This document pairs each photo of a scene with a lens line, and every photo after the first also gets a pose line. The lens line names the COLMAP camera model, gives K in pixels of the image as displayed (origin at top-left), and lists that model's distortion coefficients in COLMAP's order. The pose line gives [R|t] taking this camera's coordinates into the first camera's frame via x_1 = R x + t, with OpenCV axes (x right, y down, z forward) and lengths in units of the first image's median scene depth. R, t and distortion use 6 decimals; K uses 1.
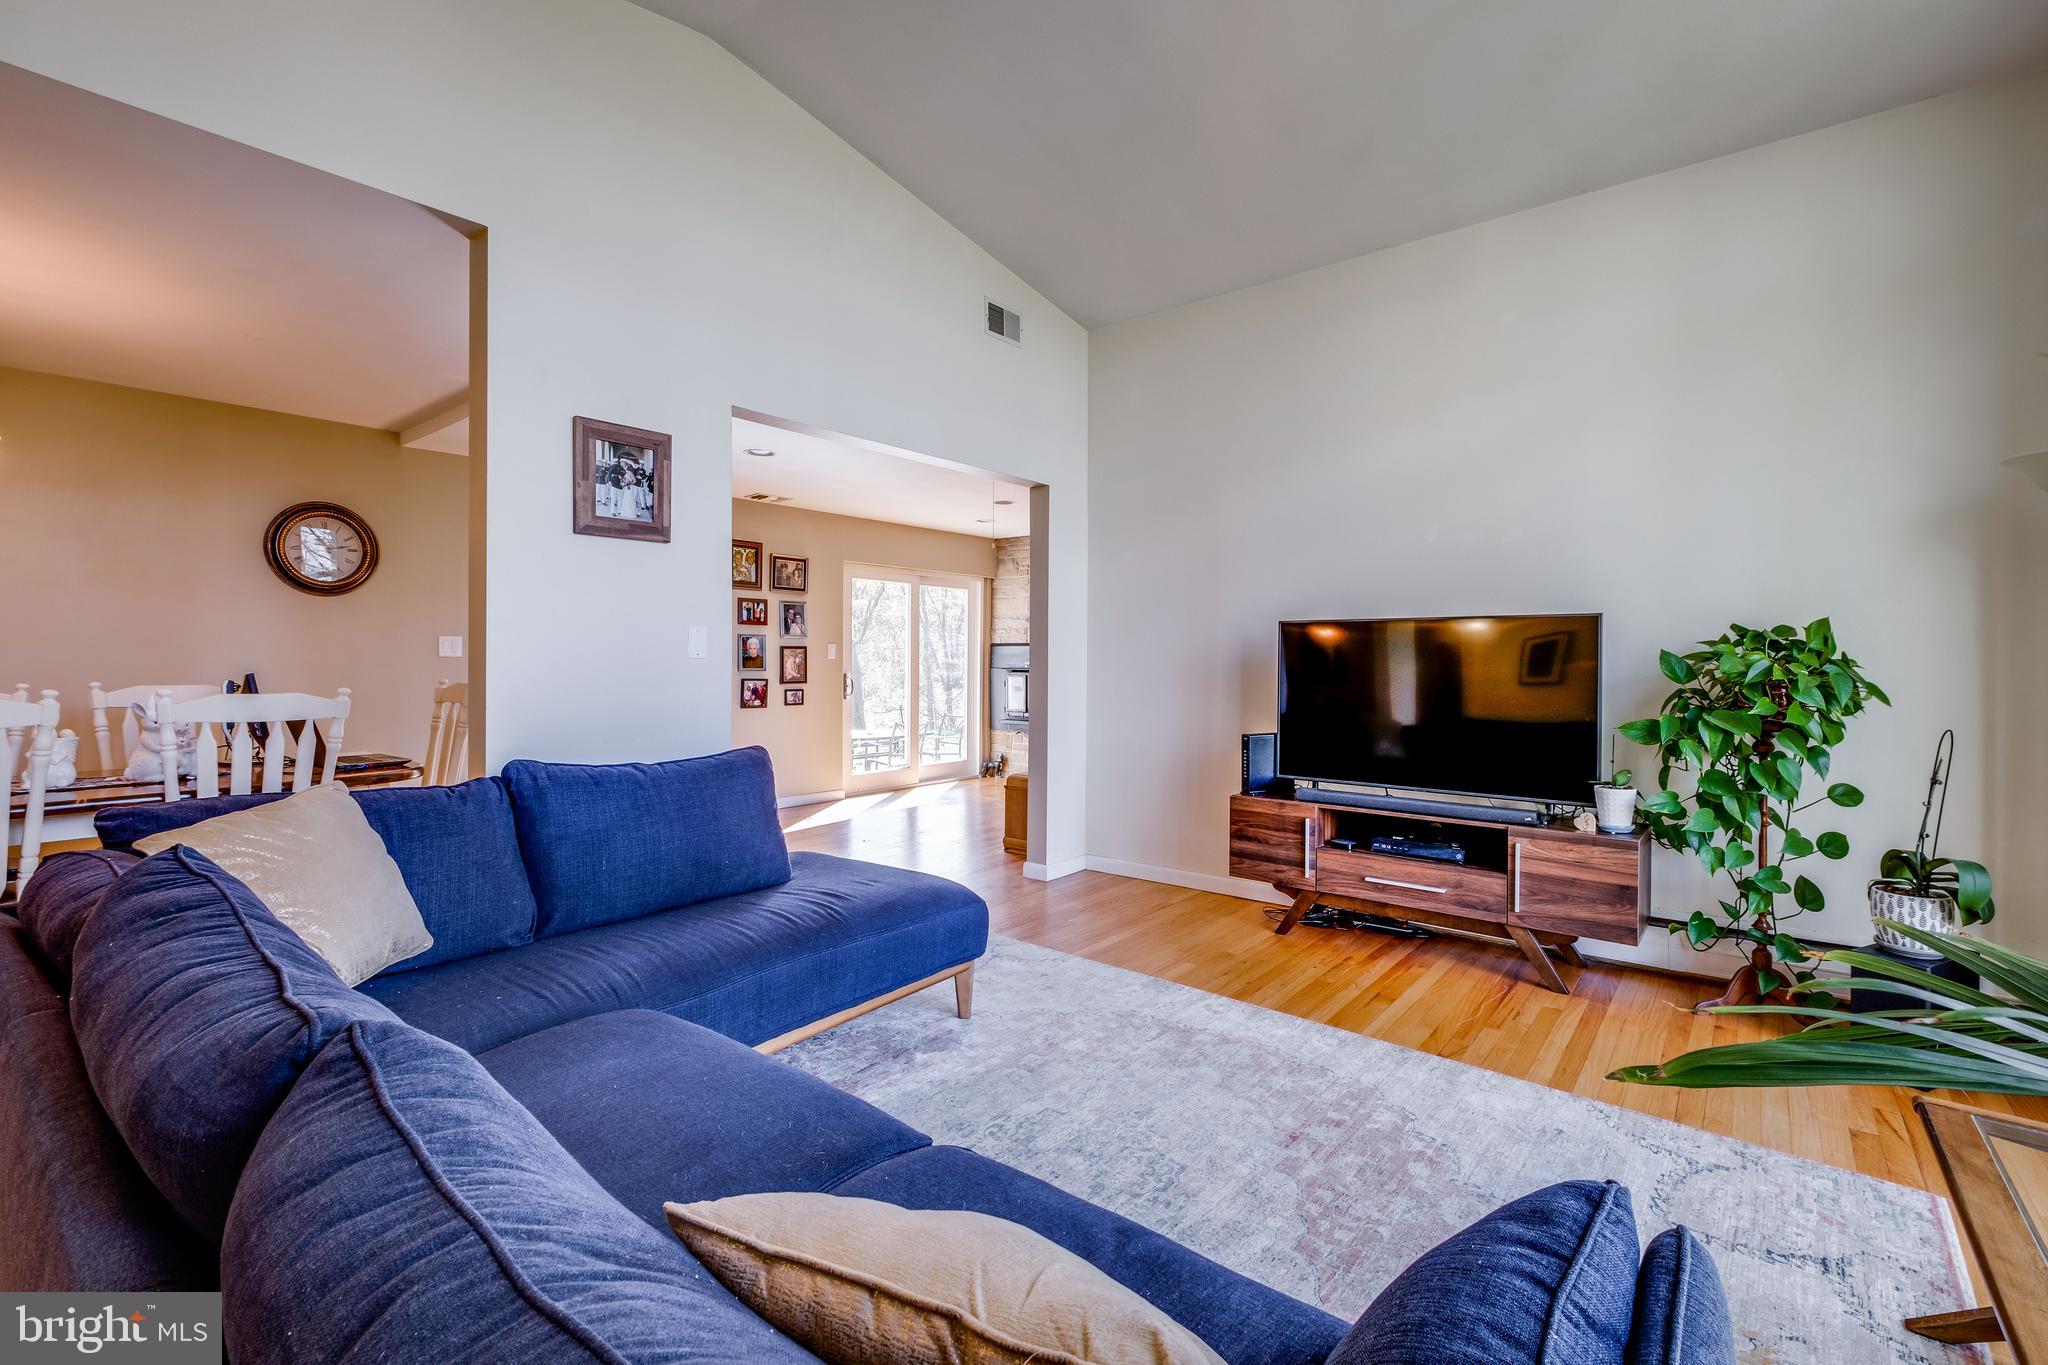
lens RADIAL K [[887.5, 0, 1027.4], [0, 887.5, 665.3], [0, 0, 1]] dist [-0.001025, -0.002577]
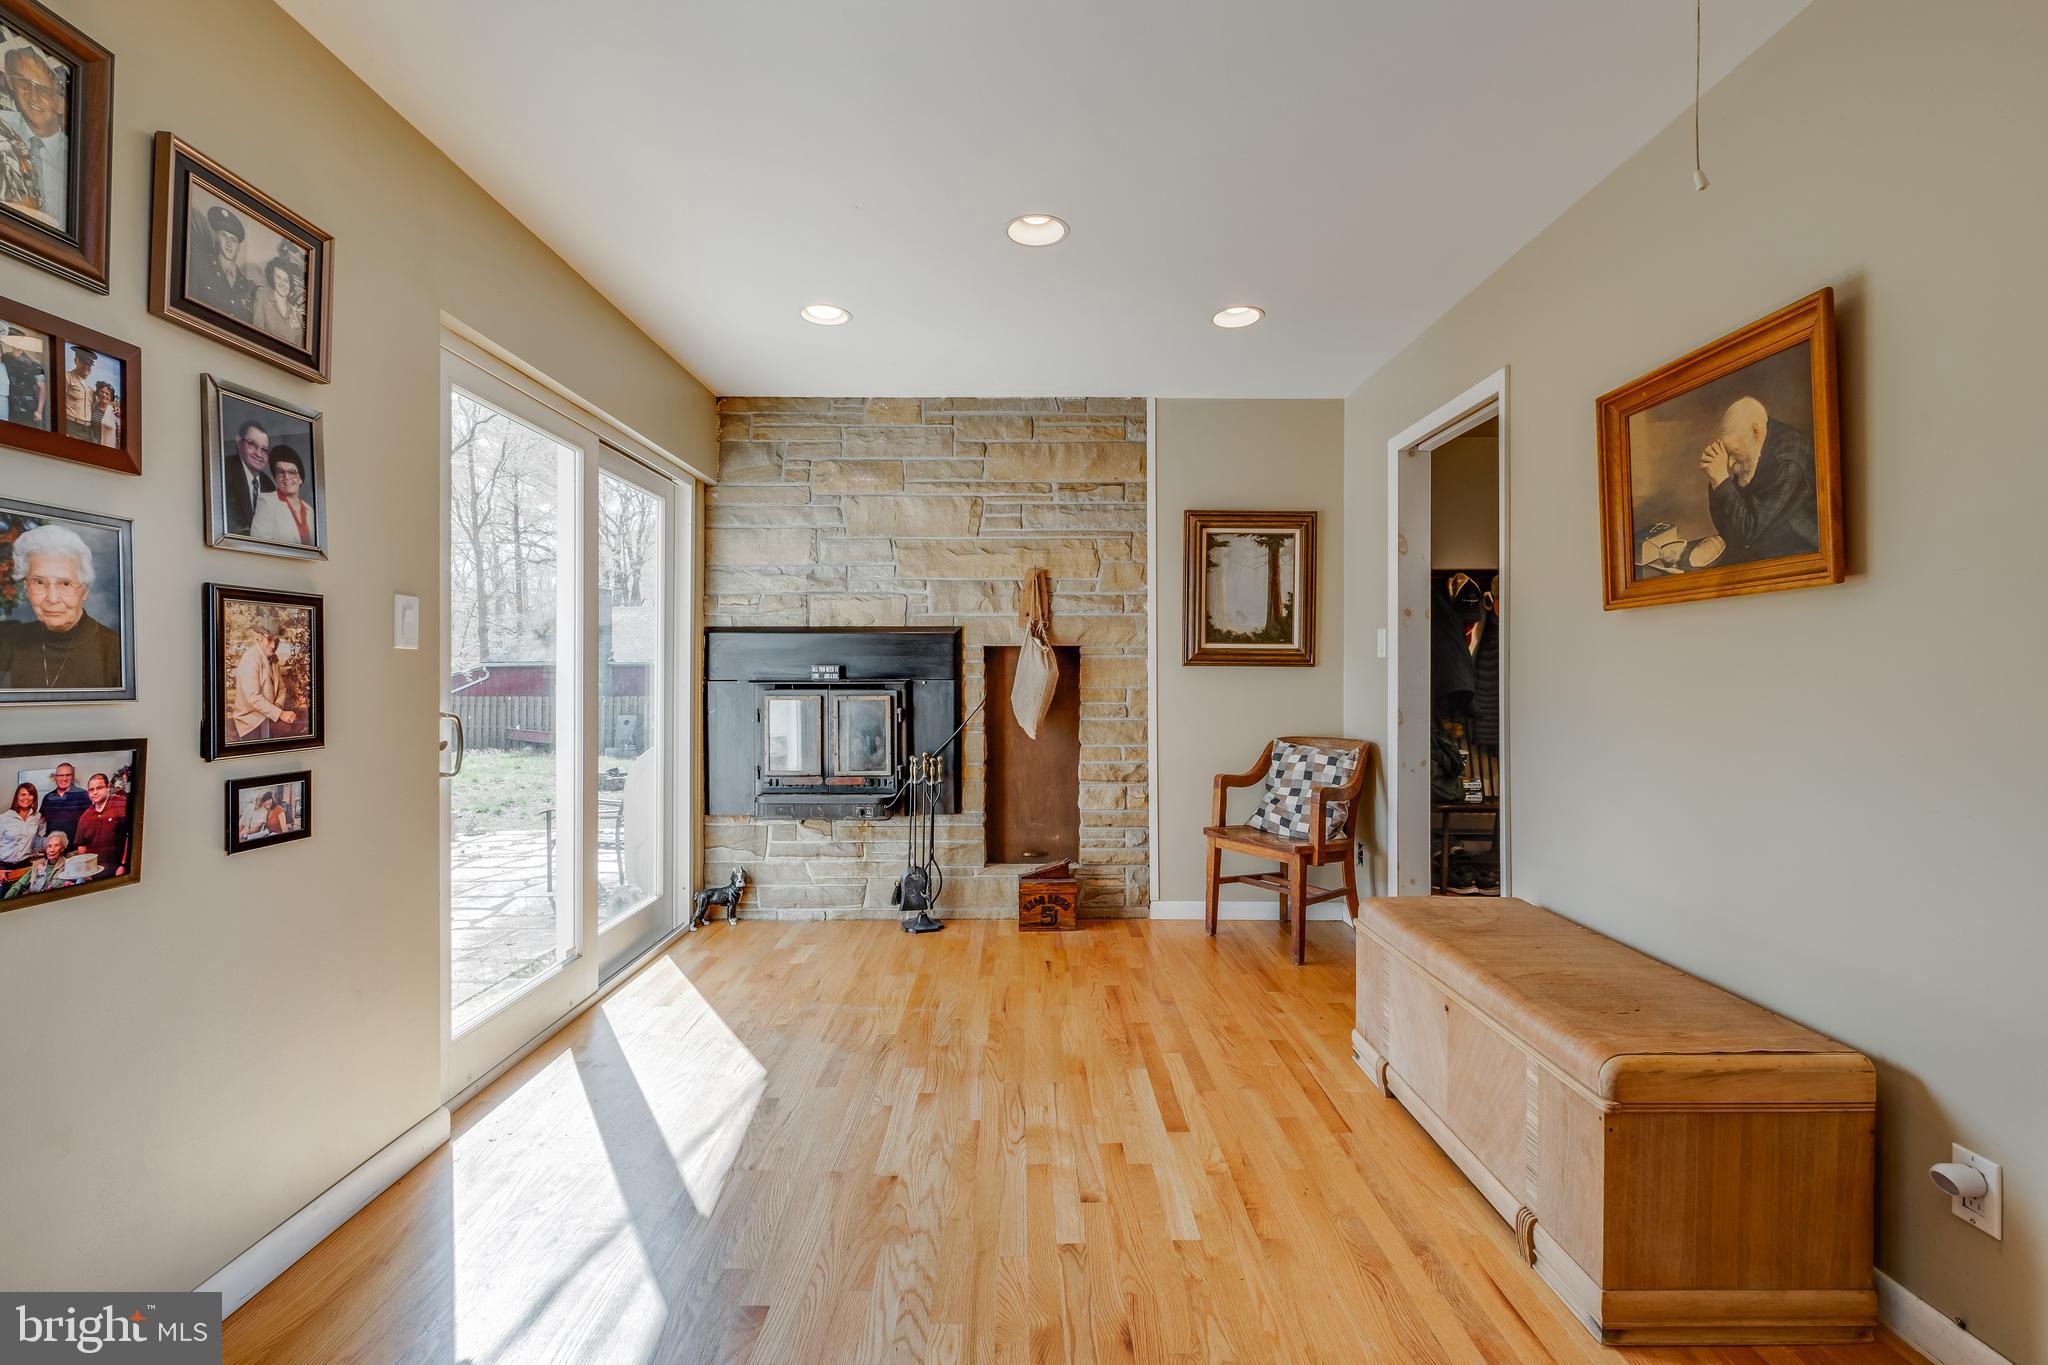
lens RADIAL K [[887.5, 0, 1025.9], [0, 887.5, 674.2], [0, 0, 1]] dist [-0.001025, -0.002577]
pose [[0.773486, -0.006231, 0.633783, -0.383579], [0.009468, 0.999954, -0.001724, 0.003724], [-0.633743, 0.007334, 0.773509, 1.038051]]
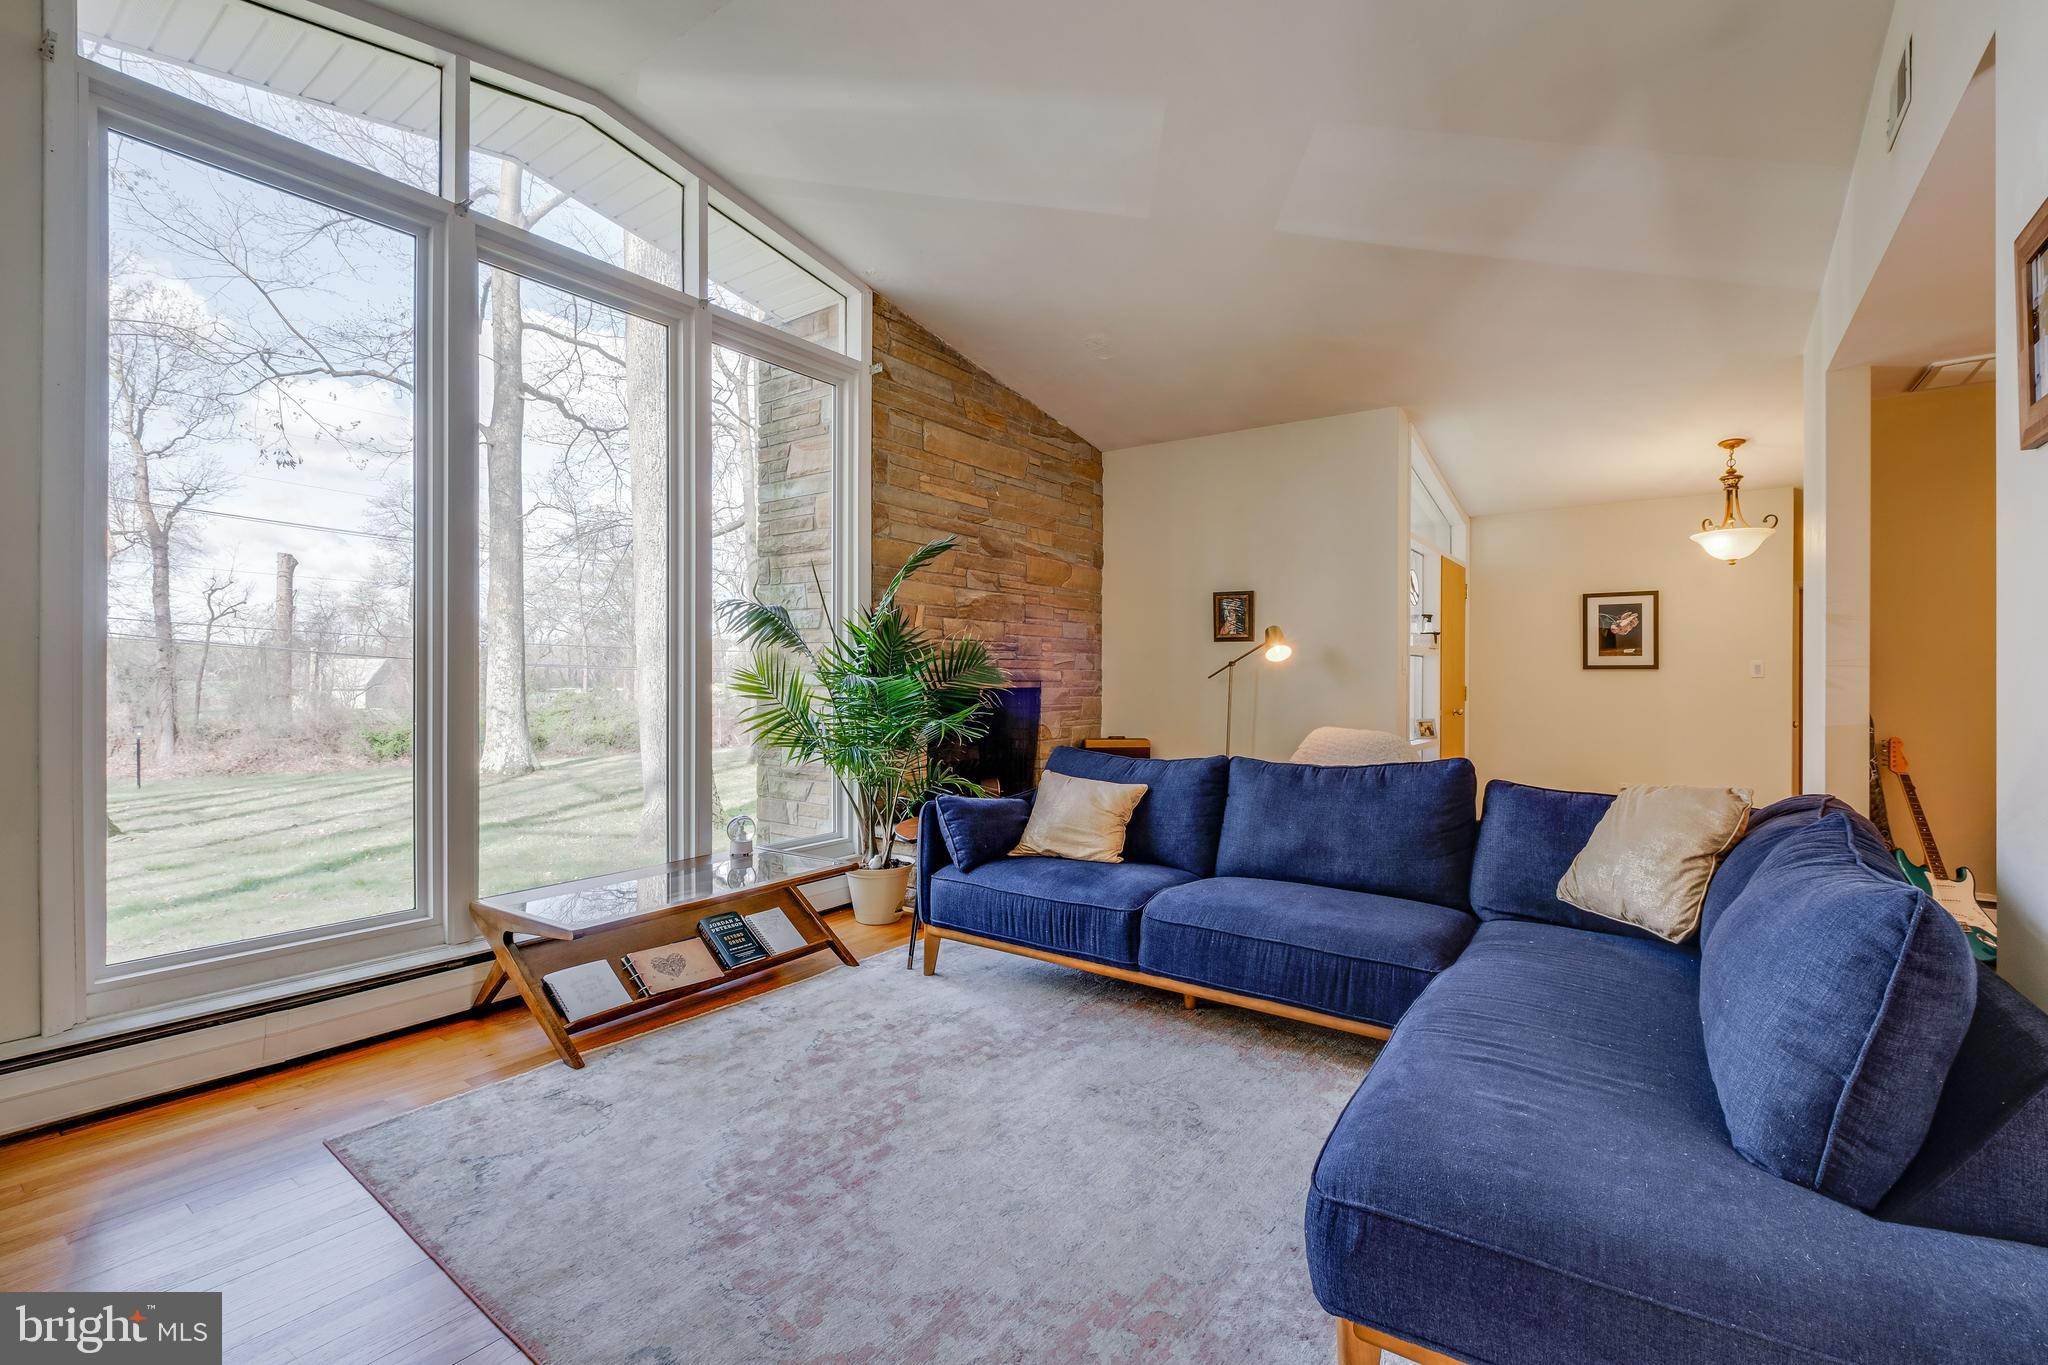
lens RADIAL K [[887.5, 0, 1028.2], [0, 887.5, 677.2], [0, 0, 1]] dist [-0.001025, -0.002577]
pose [[-0.998395, -0.007270, -0.056158, 0.081427], [-0.007852, 0.999918, 0.010149, -0.004544], [0.056080, 0.010574, -0.998370, 0.894201]]
